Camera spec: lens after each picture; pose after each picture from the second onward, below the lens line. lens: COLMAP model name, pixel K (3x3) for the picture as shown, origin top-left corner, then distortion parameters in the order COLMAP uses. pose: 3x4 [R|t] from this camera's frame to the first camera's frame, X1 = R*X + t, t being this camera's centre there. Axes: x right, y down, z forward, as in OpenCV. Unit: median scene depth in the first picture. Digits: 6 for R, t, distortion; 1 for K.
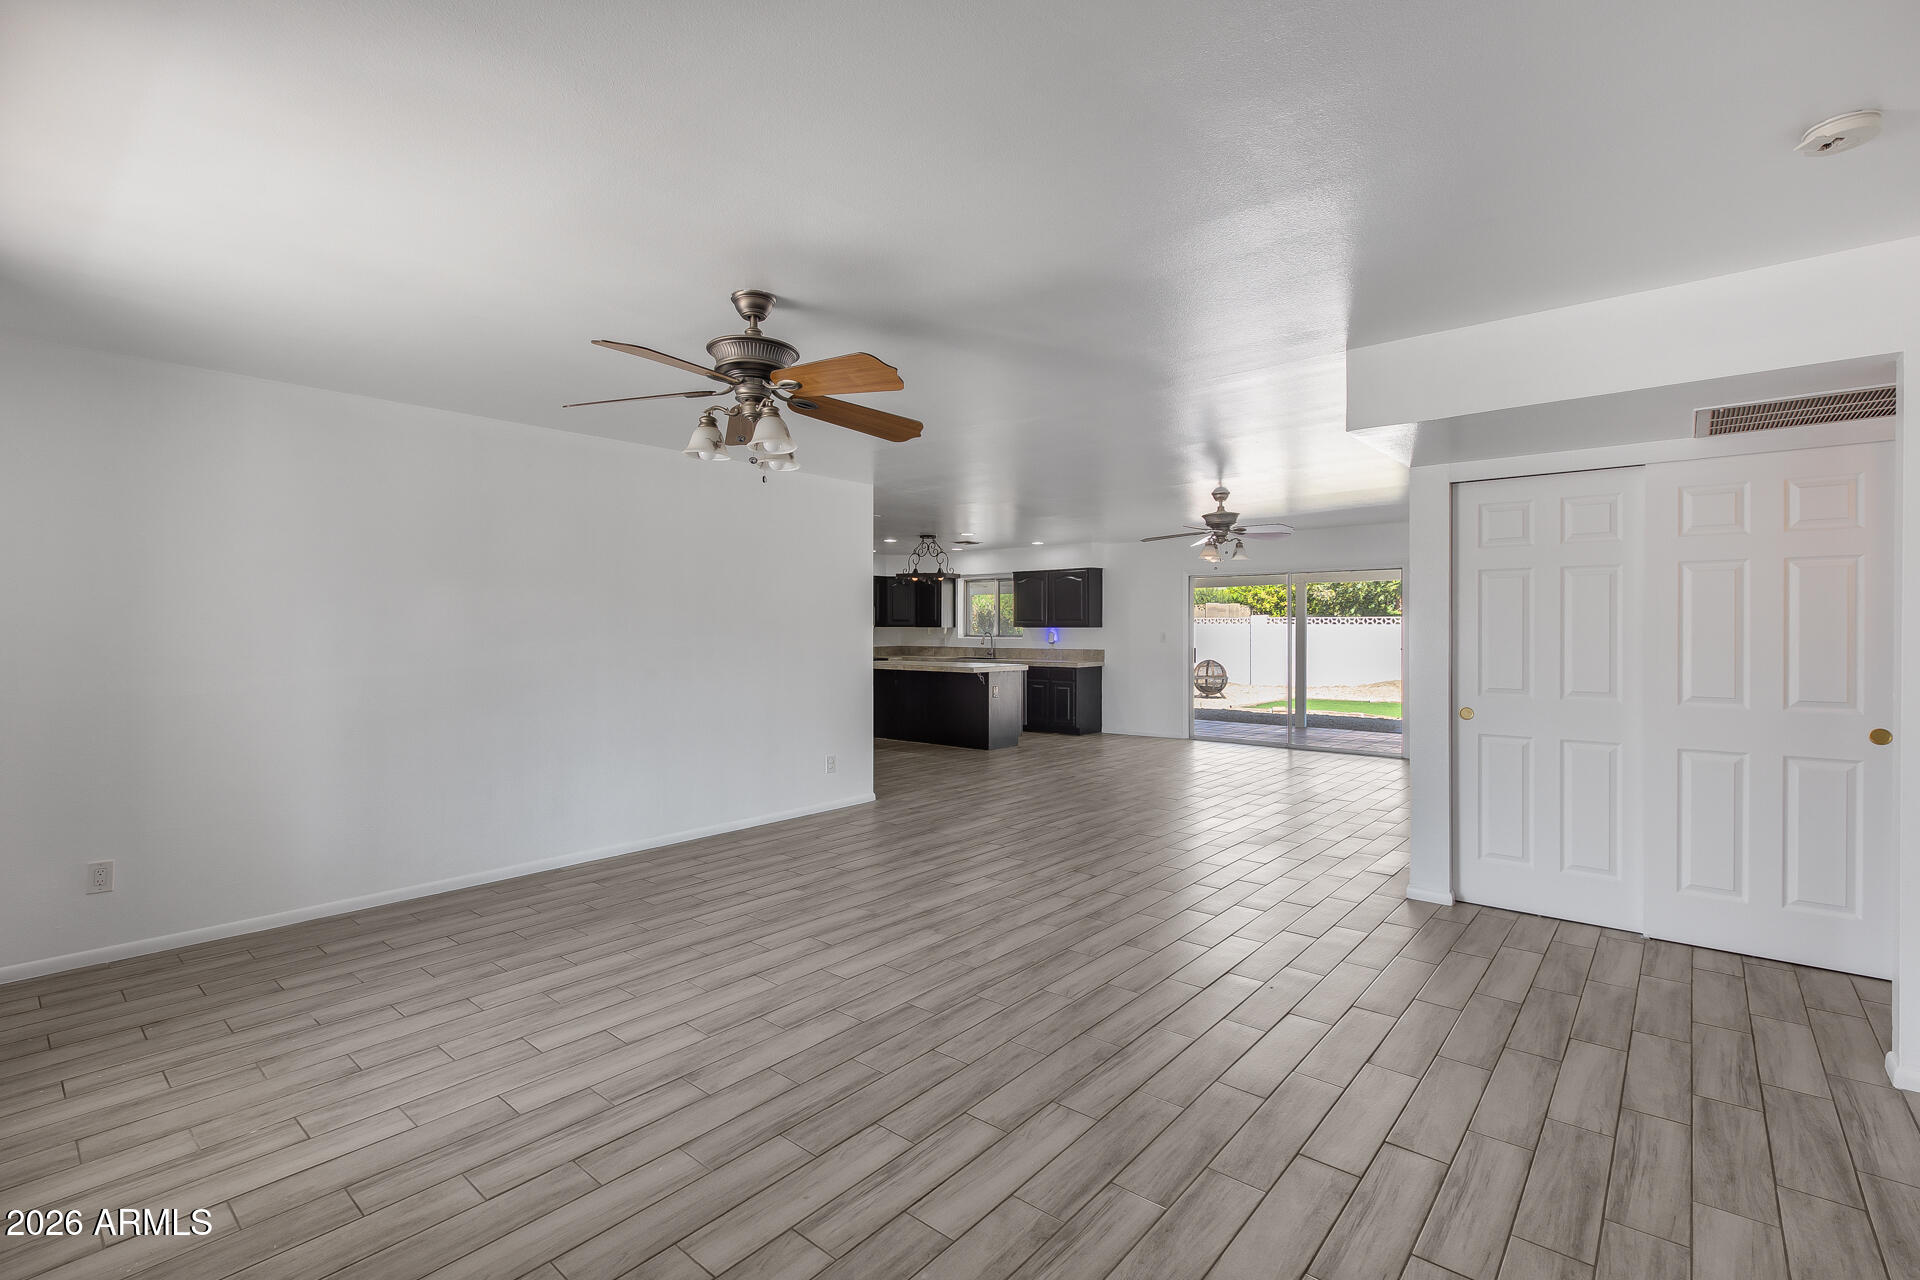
lens RADIAL K [[866.9, 0, 968.1], [0, 866.9, 625.0], [0, 0, 1]] dist [-0.002844, -0.000755]
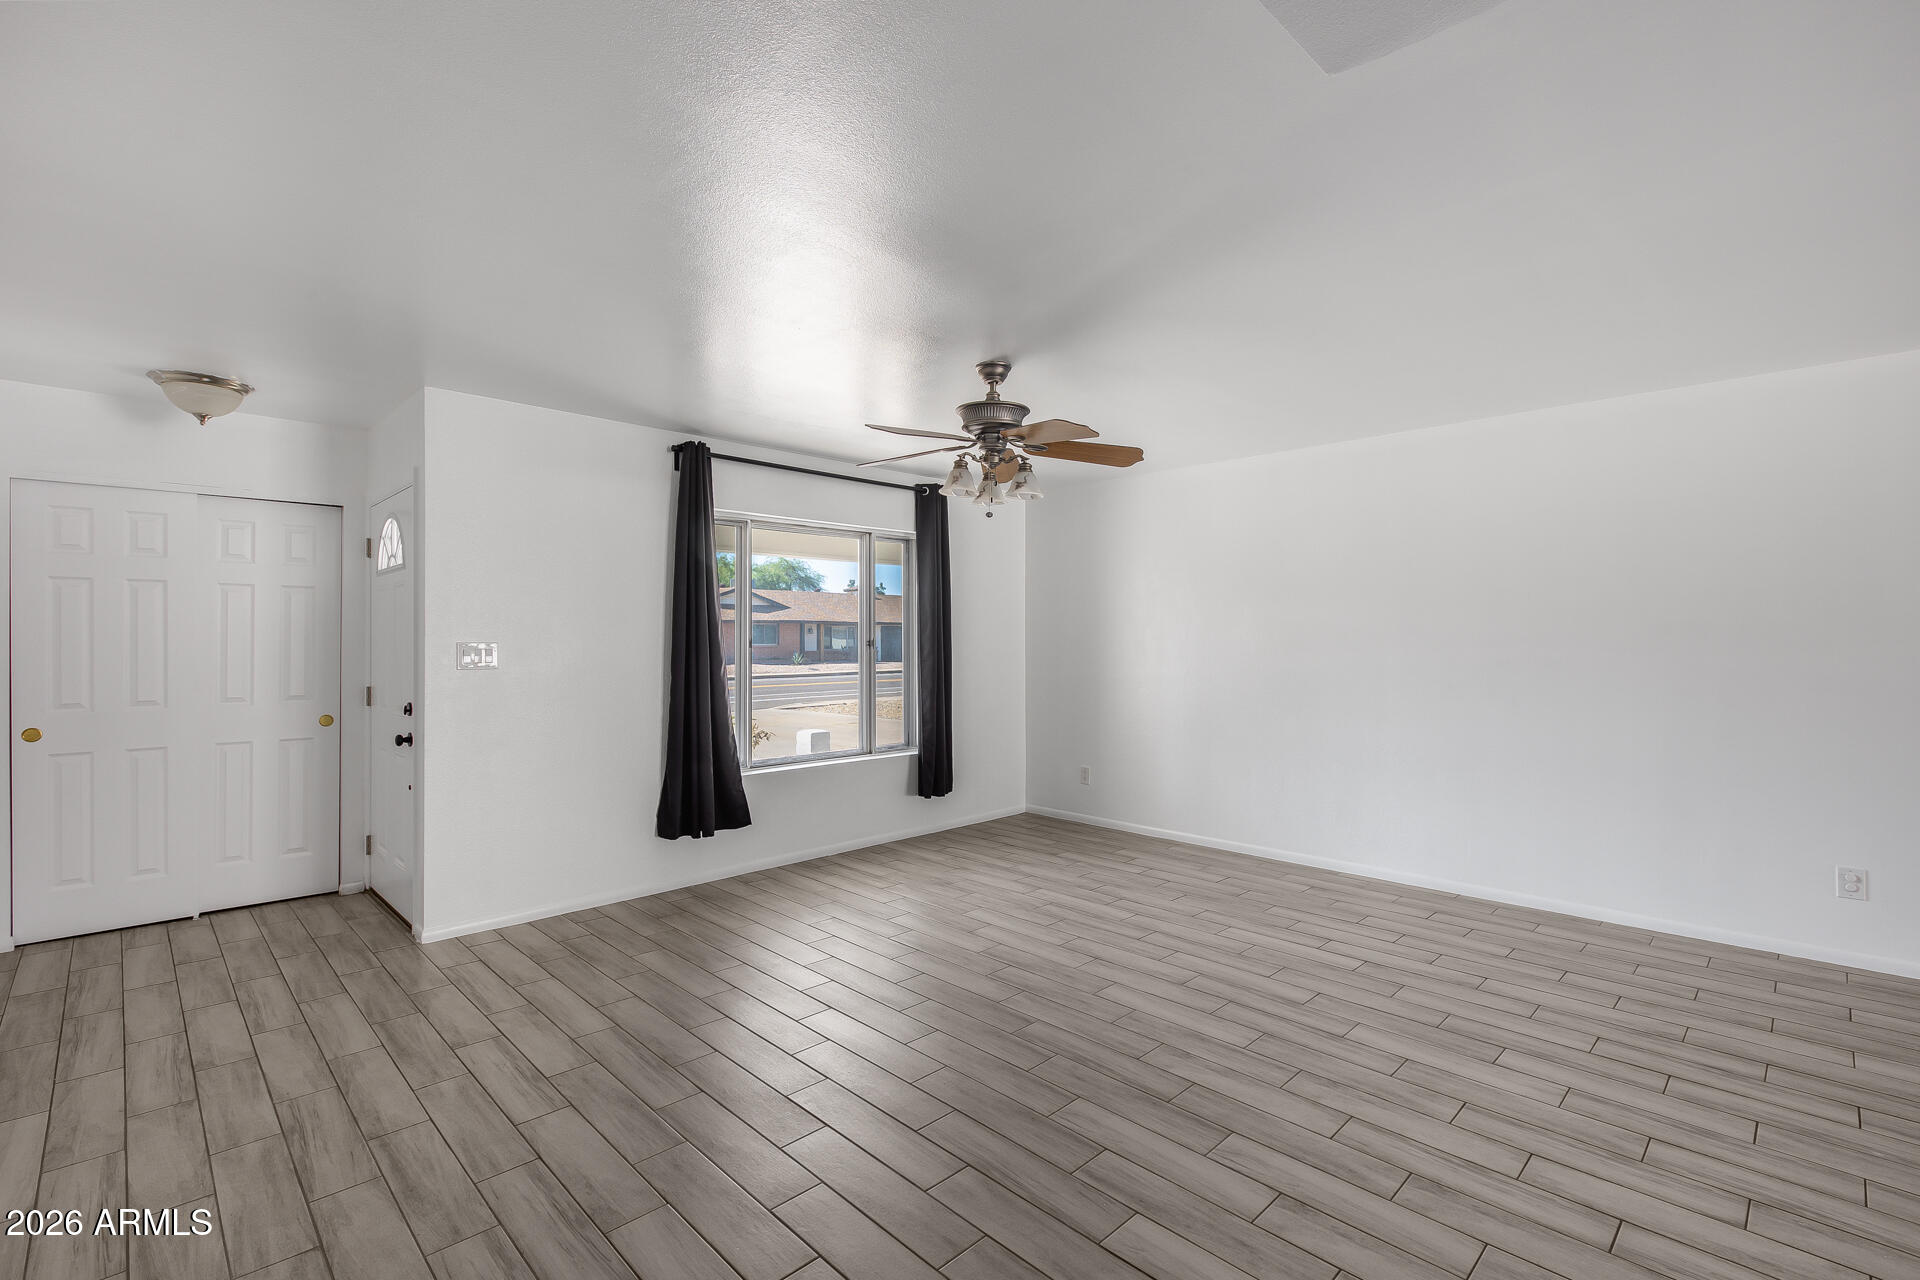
lens RADIAL K [[866.9, 0, 962.1], [0, 866.9, 650.8], [0, 0, 1]] dist [-0.002844, -0.000755]
pose [[-0.091942, 0.017736, -0.995606, 0.740446], [0.005712, 0.999834, 0.017284, -0.002515], [0.995748, -0.004098, -0.092028, 0.815416]]
